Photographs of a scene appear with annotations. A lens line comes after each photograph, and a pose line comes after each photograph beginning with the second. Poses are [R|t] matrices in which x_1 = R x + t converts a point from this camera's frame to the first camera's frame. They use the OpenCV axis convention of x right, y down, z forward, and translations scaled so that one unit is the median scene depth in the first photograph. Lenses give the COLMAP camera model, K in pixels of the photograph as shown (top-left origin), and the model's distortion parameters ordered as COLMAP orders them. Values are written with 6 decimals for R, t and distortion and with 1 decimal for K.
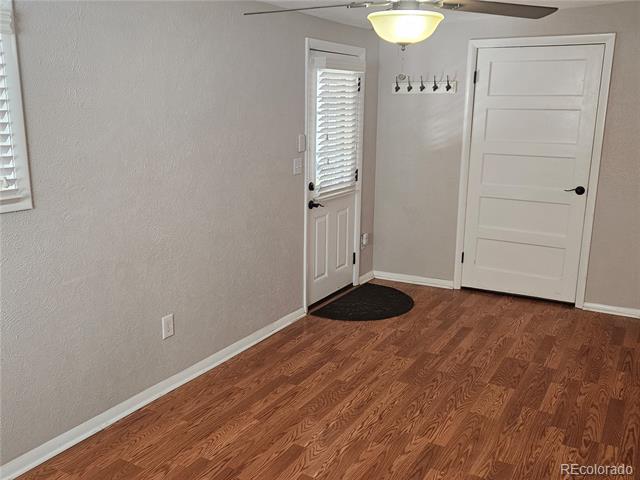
lens RADIAL K [[613.3, 0, 317.0], [0, 613.3, 239.4], [0, 0, 1]] dist [0.056860, 0.000000]
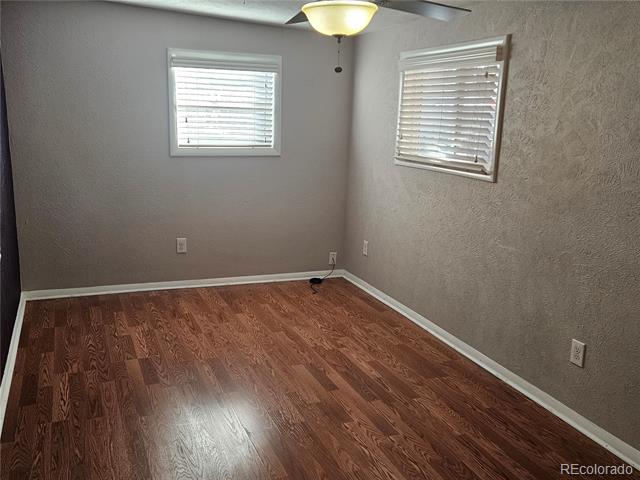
lens RADIAL K [[613.3, 0, 317.8], [0, 613.3, 240.4], [0, 0, 1]] dist [0.056860, 0.000000]
pose [[-0.608269, 0.153693, -0.778708, 0.793775], [-0.208049, 0.915900, 0.343283, -0.289312], [0.765979, 0.370818, -0.525138, 1.308247]]
